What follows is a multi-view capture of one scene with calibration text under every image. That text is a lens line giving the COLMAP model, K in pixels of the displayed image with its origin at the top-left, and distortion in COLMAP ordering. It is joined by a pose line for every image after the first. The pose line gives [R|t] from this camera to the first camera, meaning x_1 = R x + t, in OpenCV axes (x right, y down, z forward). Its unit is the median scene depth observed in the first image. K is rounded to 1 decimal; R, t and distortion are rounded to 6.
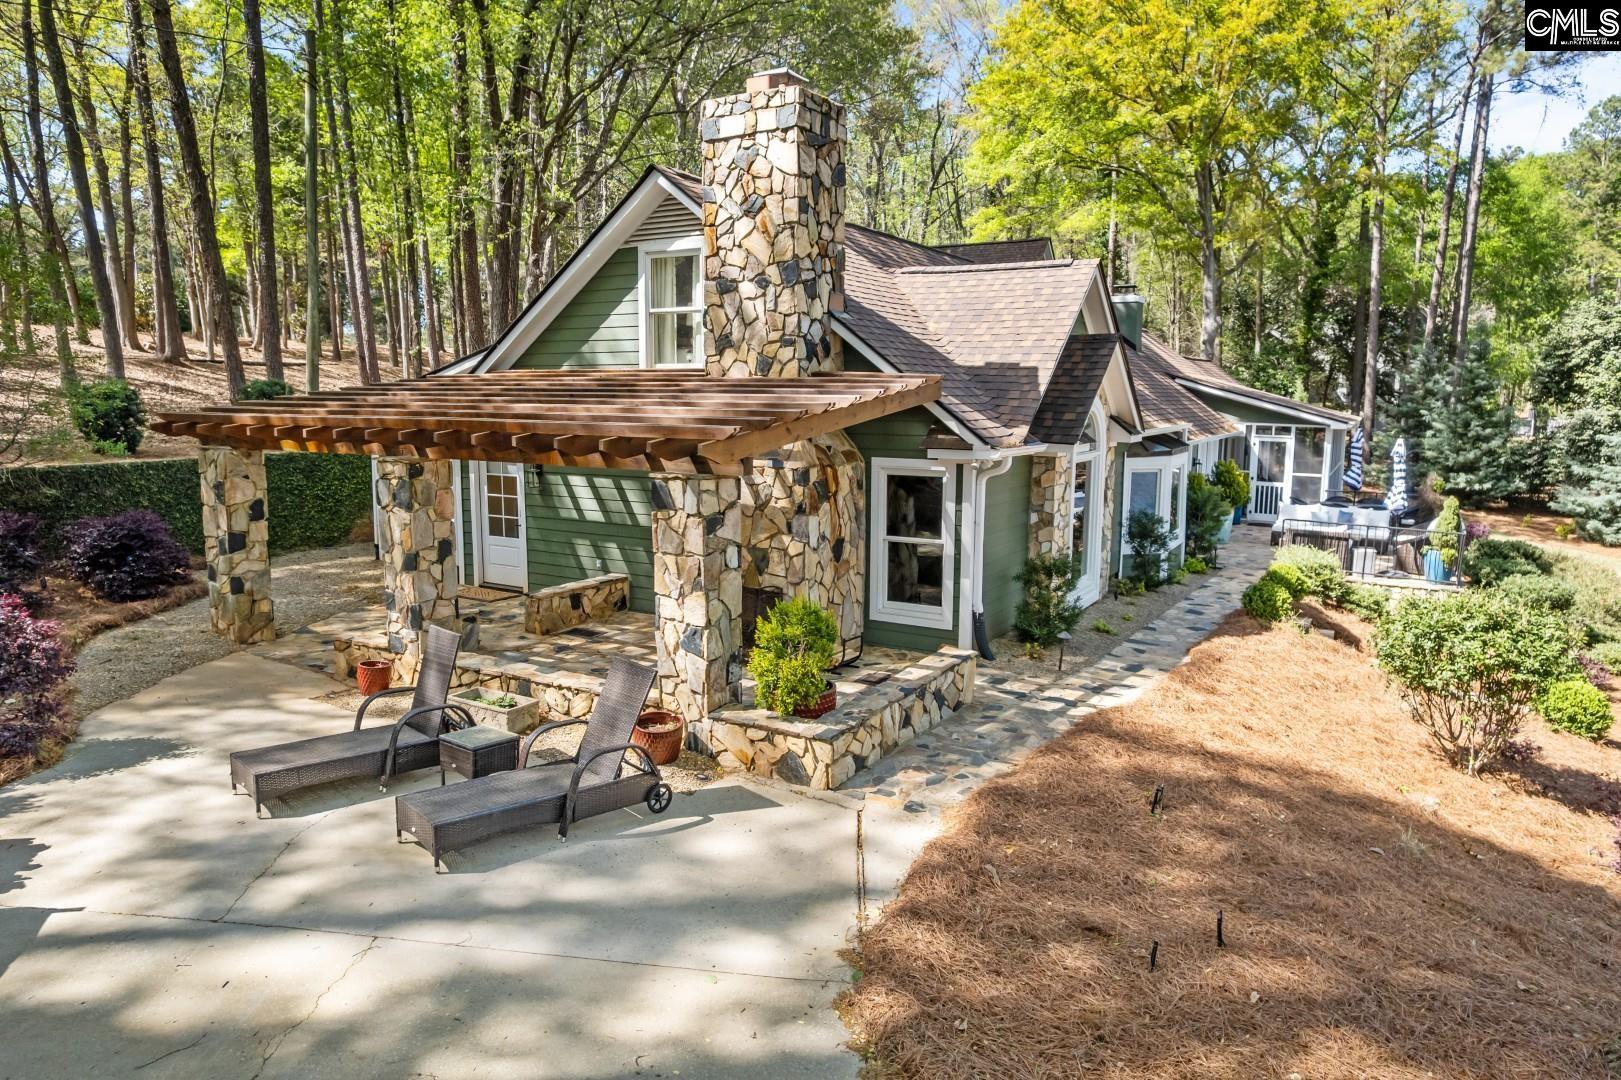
lens RADIAL K [[1035.9, 0, 810.5], [0, 1035.9, 540.0], [0, 0, 1]] dist [-0.073099, 0.064531]
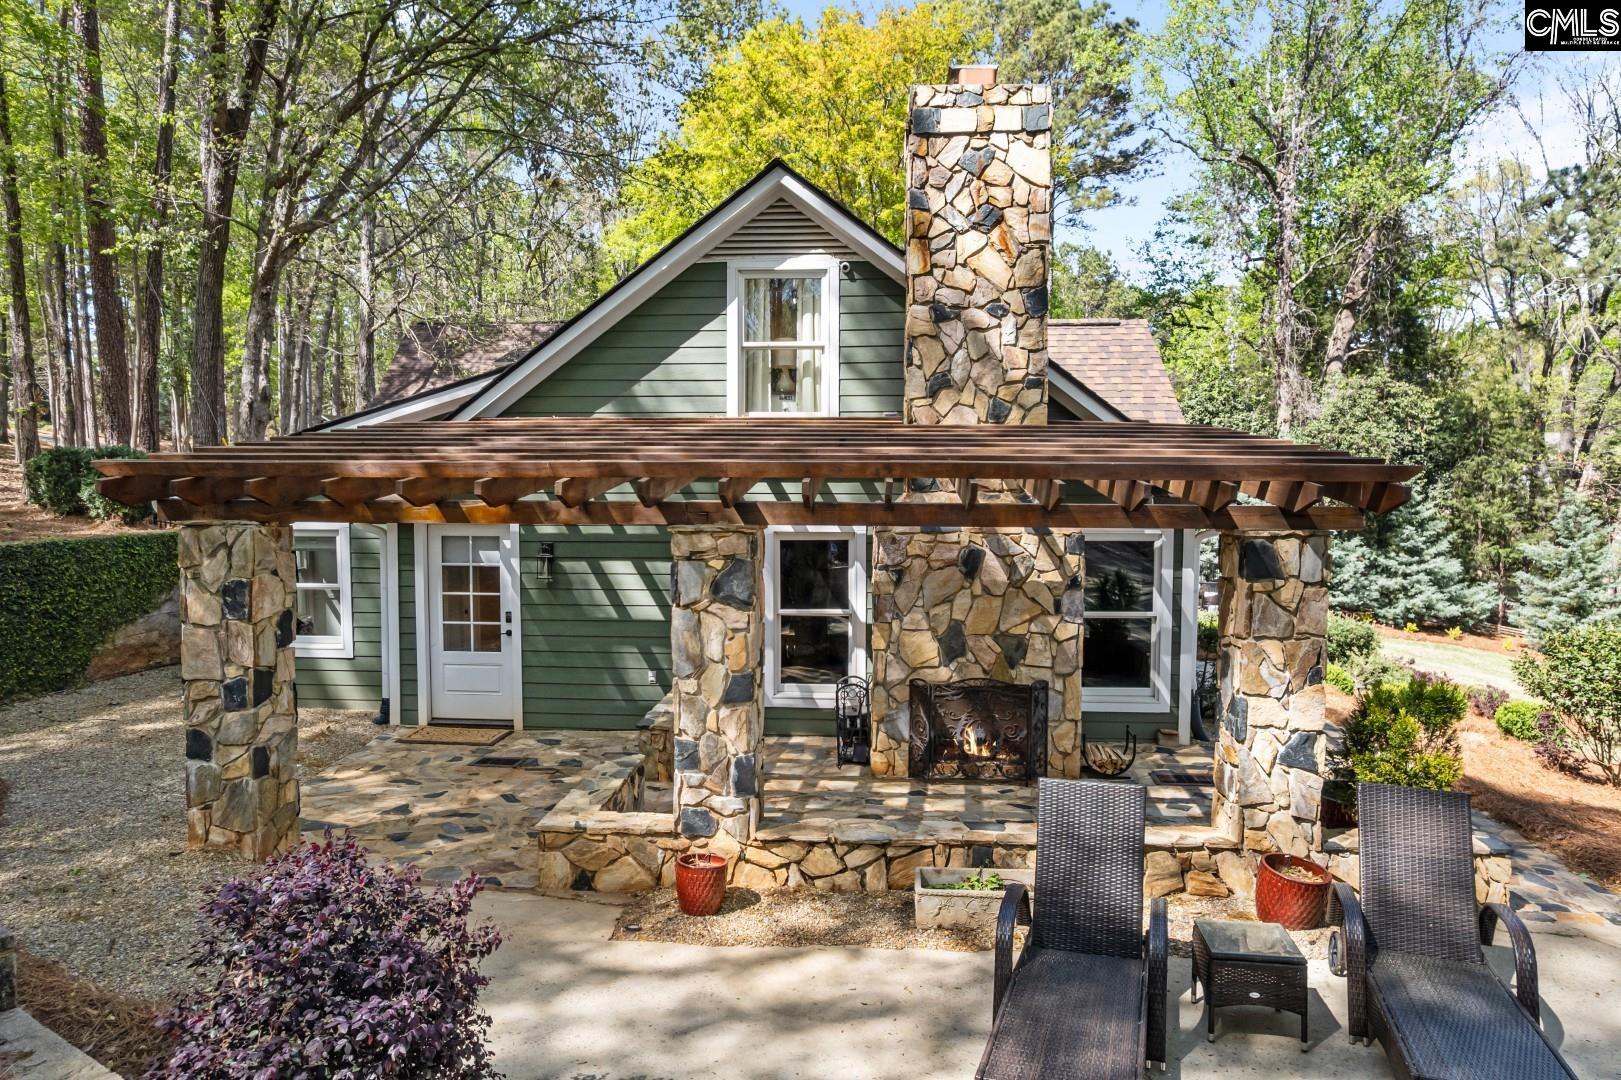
lens RADIAL K [[1035.9, 0, 810.5], [0, 1035.9, 540.0], [0, 0, 1]] dist [-0.073099, 0.064531]
pose [[0.895817, -0.028097, 0.443534, -0.548845], [0.065912, 0.995362, -0.070071, -0.019640], [-0.439509, 0.092005, 0.893514, 0.346960]]
